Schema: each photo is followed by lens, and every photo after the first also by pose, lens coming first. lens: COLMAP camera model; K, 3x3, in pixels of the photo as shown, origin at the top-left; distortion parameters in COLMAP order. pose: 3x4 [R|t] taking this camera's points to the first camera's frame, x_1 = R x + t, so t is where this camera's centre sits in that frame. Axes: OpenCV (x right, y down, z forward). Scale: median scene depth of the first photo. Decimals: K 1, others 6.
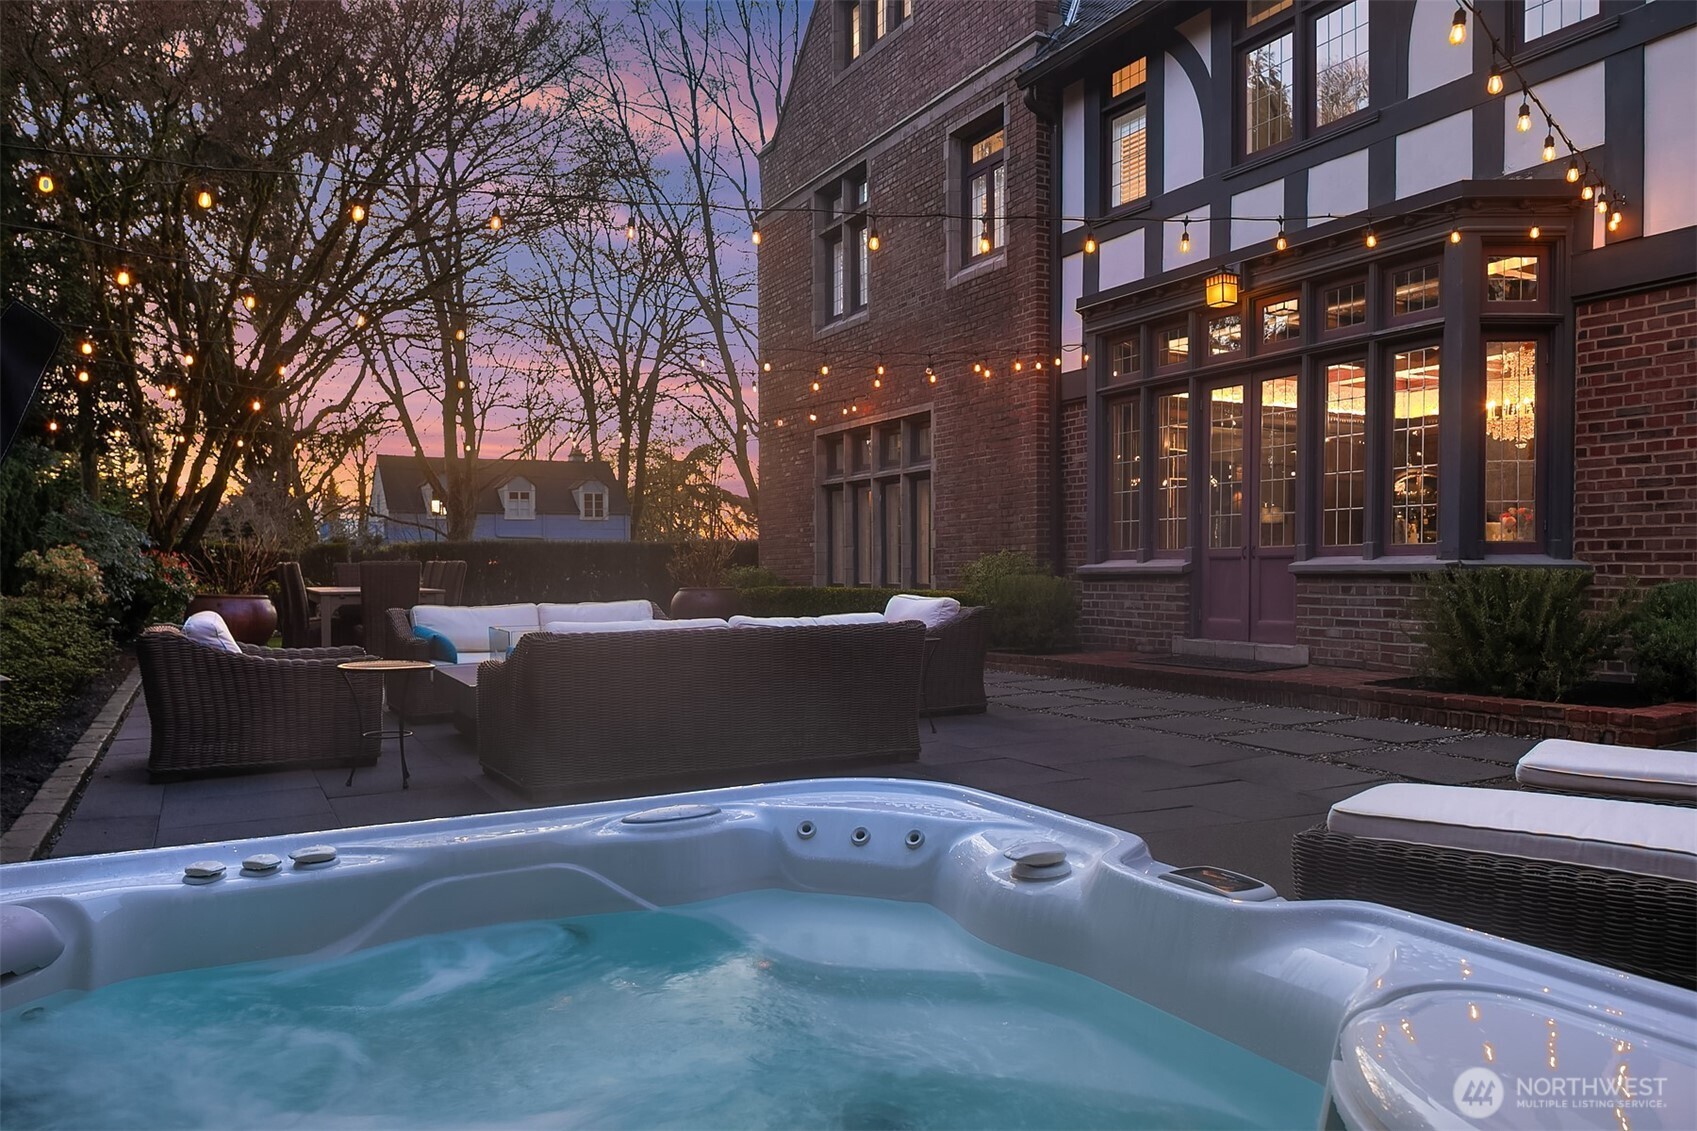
lens RADIAL K [[1165.1, 0, 842.1], [0, 1165.1, 503.2], [0, 0, 1]] dist [-0.001048, 0.003321]
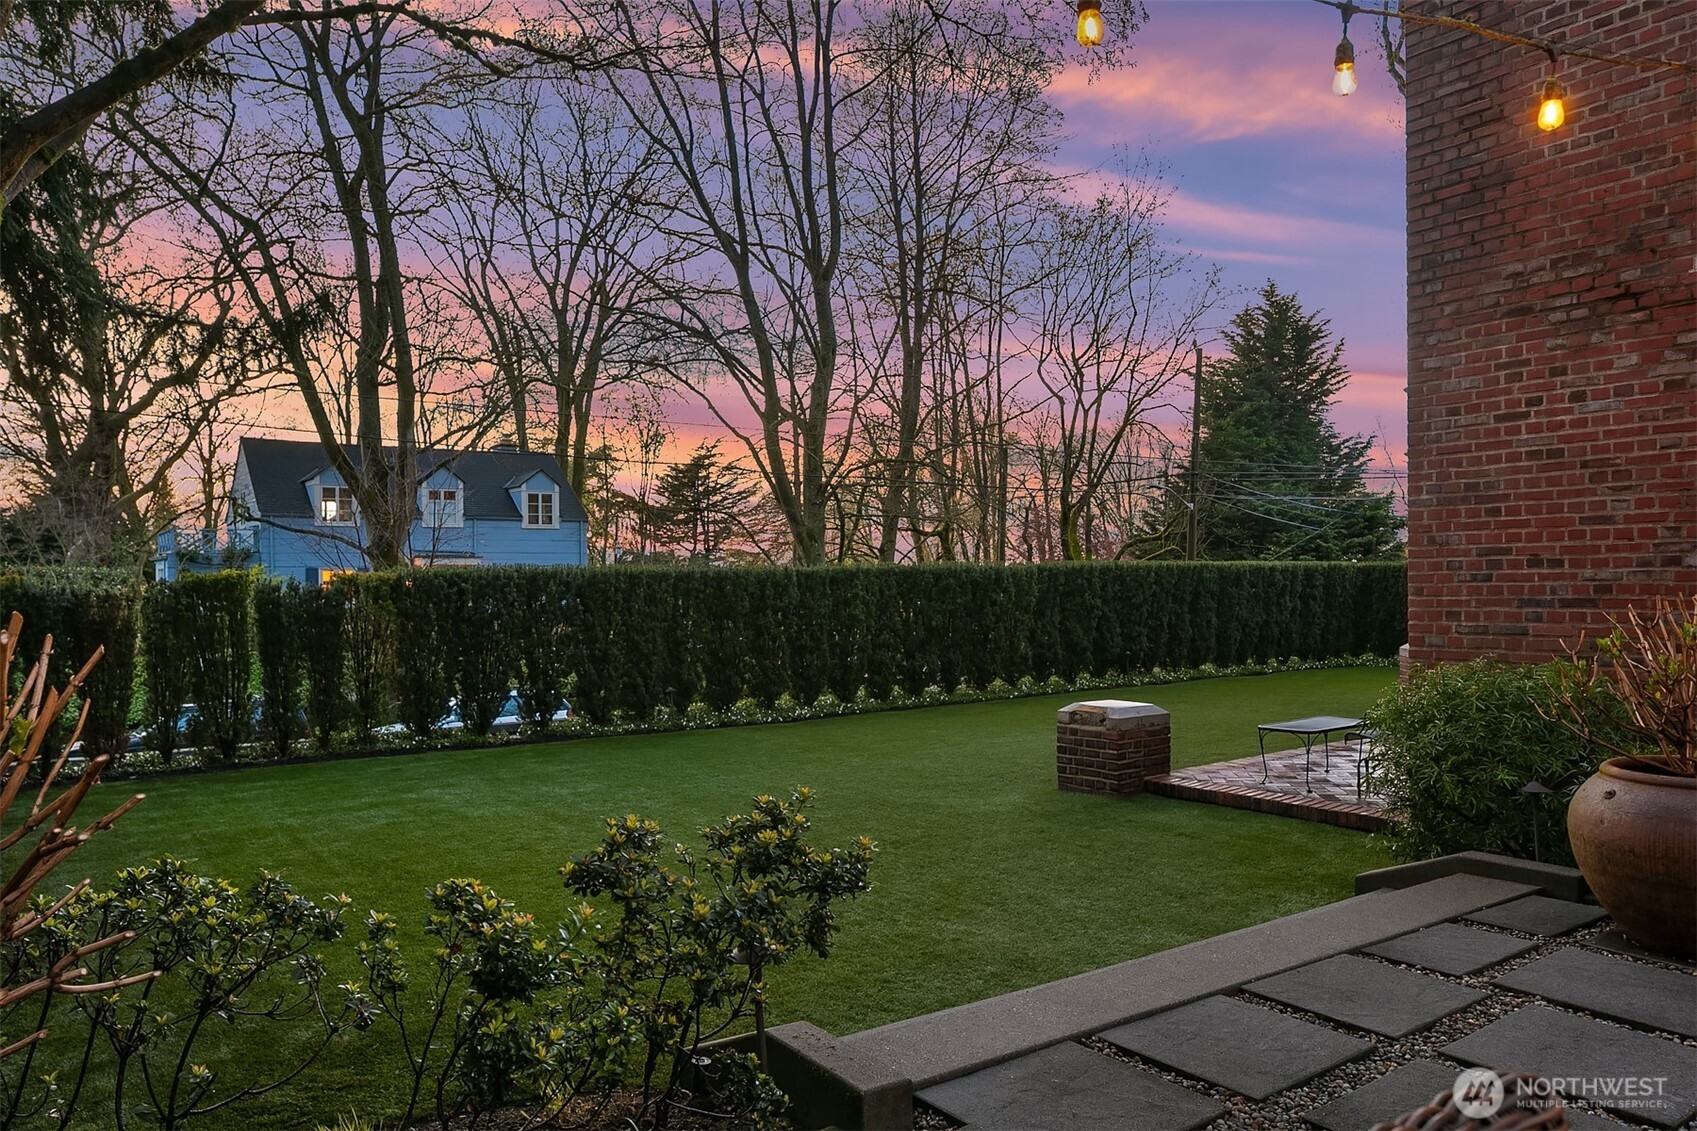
lens RADIAL K [[1165.1, 0, 842.1], [0, 1165.1, 503.2], [0, 0, 1]] dist [-0.001048, 0.003321]
pose [[0.992982, 0.007256, 0.118041, -0.425954], [-0.006260, 0.999942, -0.008805, 0.013797], [-0.118098, 0.008004, 0.992970, 0.876248]]
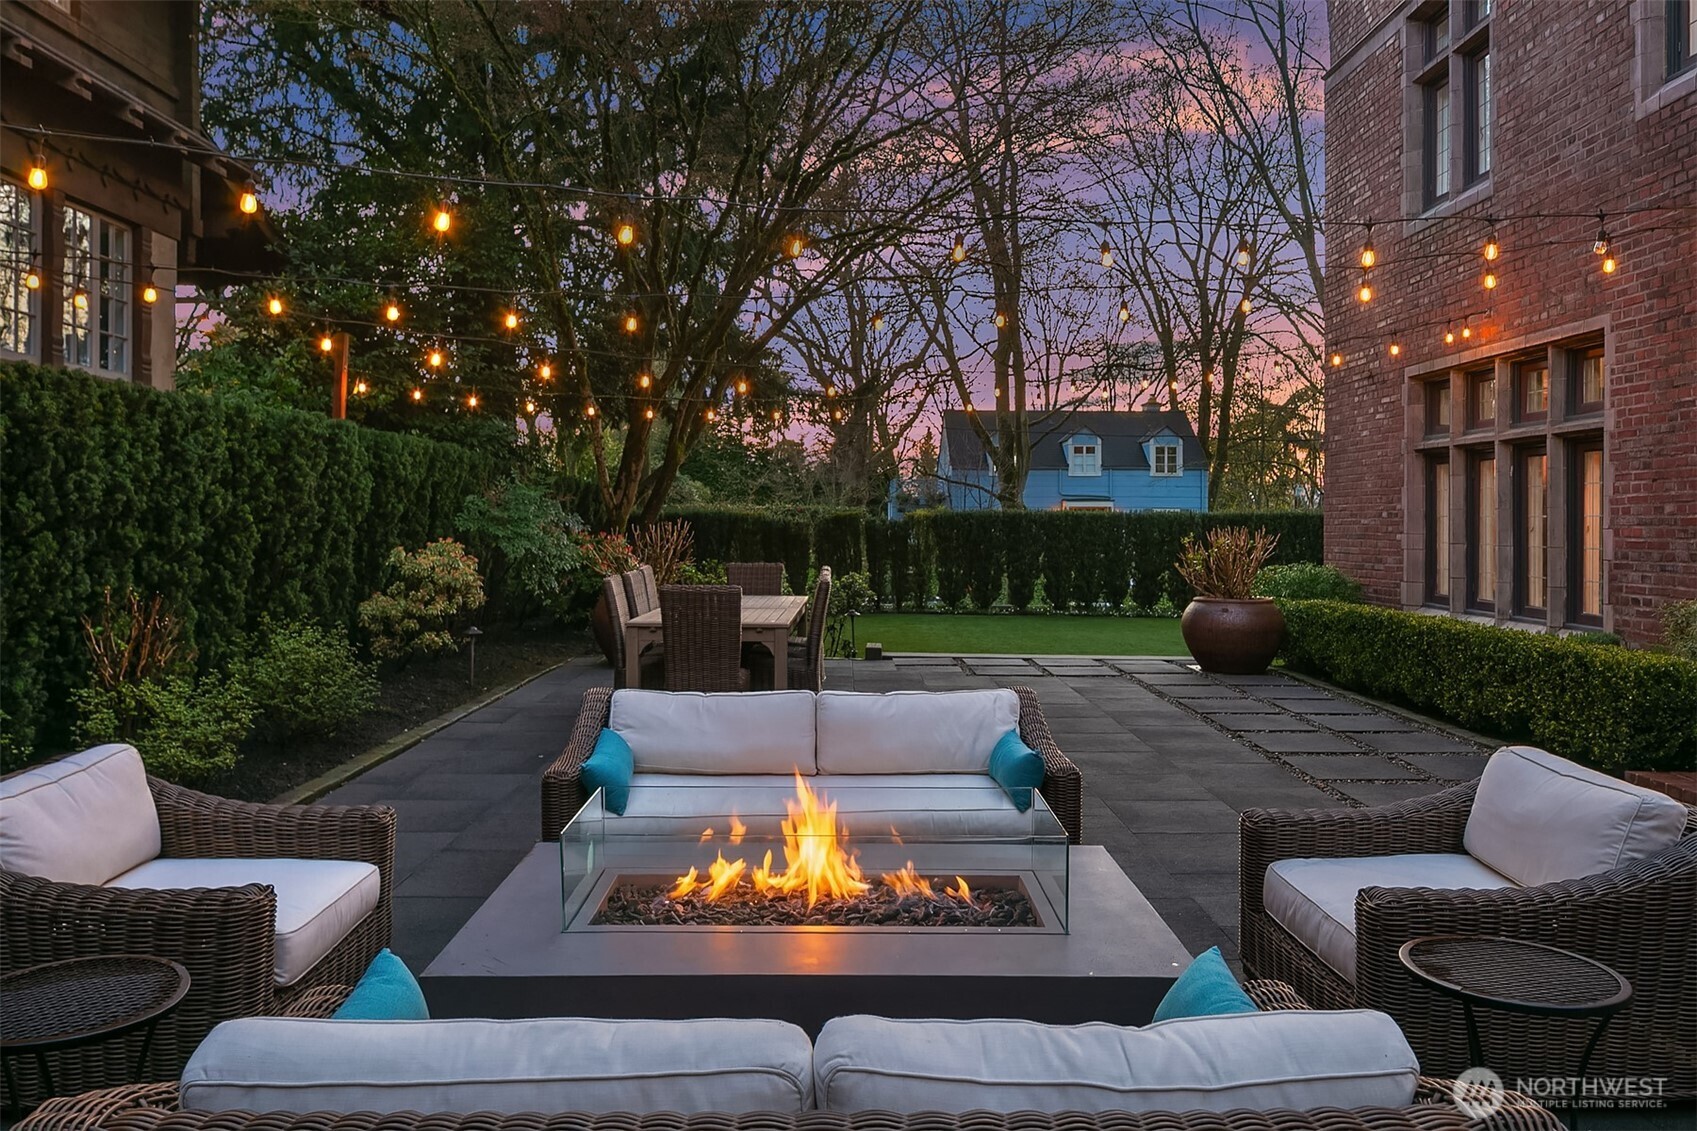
lens RADIAL K [[1187.7, 0, 854.2], [0, 1187.7, 486.5], [0, 0, 1]] dist [-0.019262, 0.007318]
pose [[0.882170, 0.002559, -0.470924, 0.023923], [0.011721, 0.999556, 0.027388, -0.021438], [0.470786, -0.029681, 0.881748, 0.311042]]
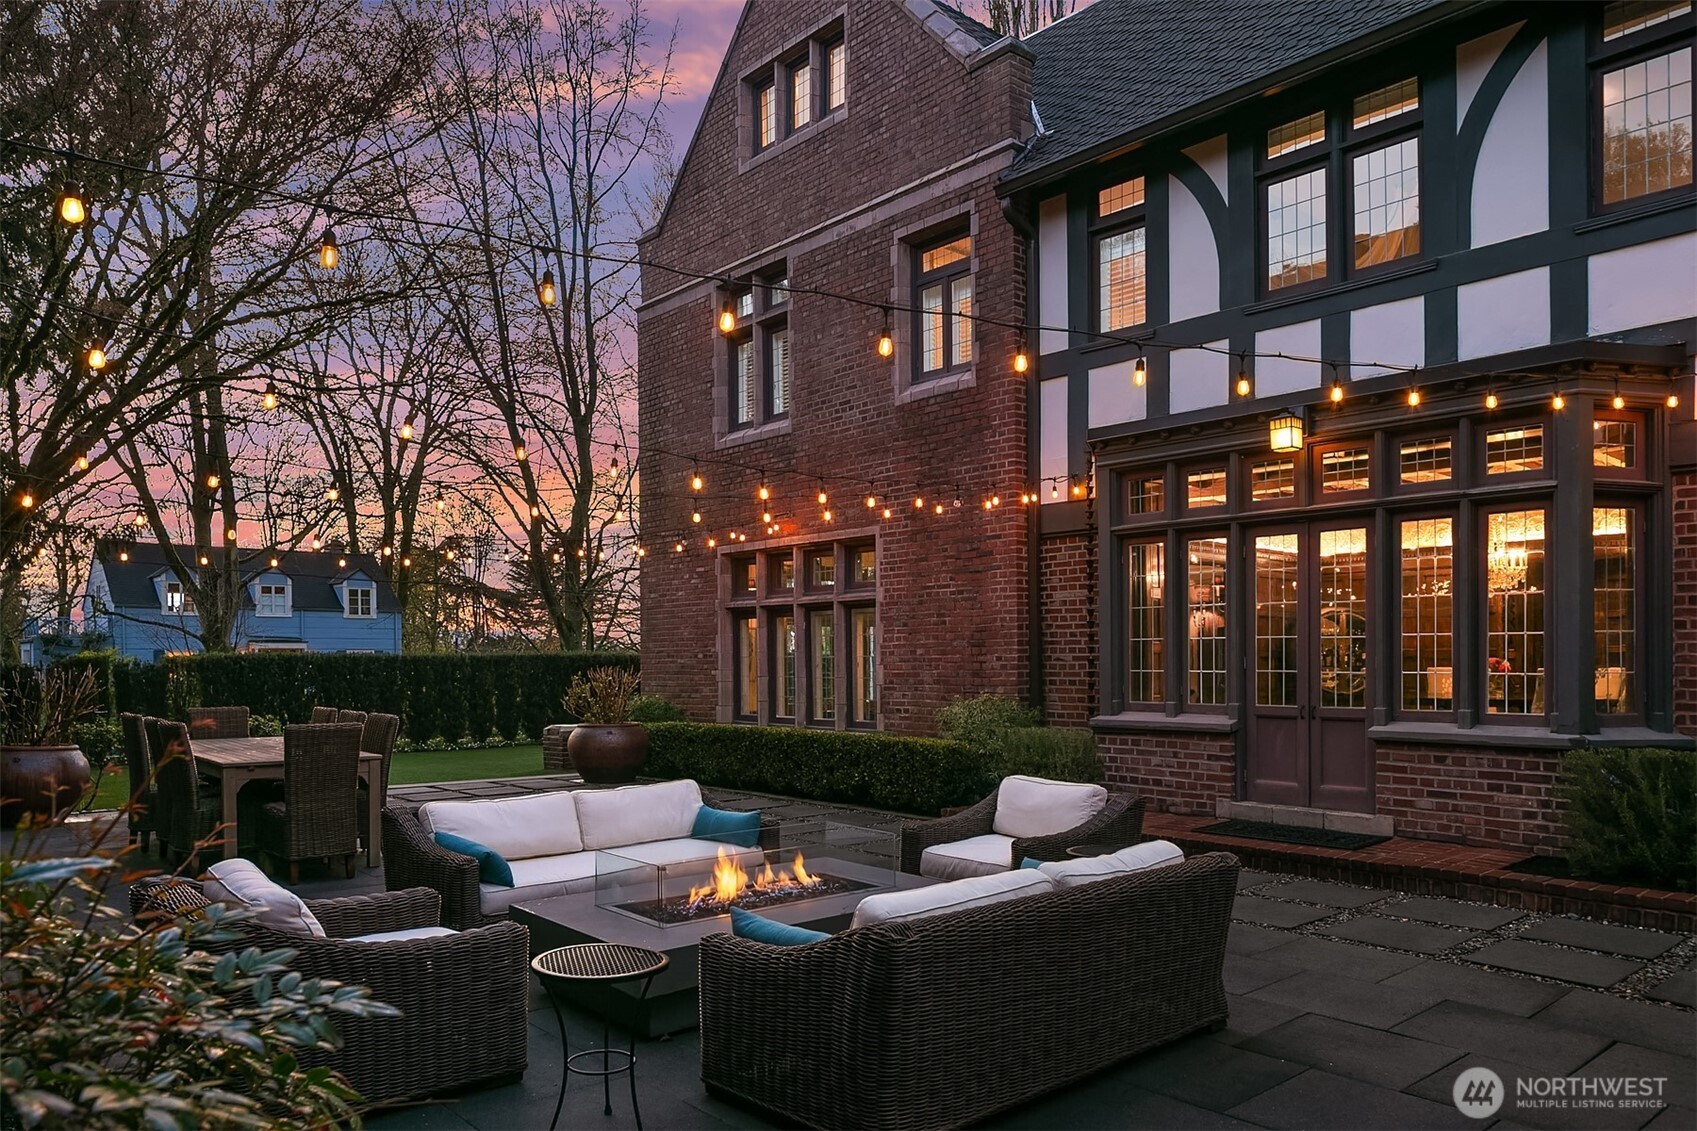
lens RADIAL K [[1147.9, 0, 847.3], [0, 1147.9, 597.2], [0, 0, 1]] dist [-0.003895, 0.000459]
pose [[0.974239, 0.019748, 0.224650, -0.165474], [-0.019785, 0.999802, -0.002088, -0.030641], [-0.224647, -0.002410, 0.974437, 0.128088]]
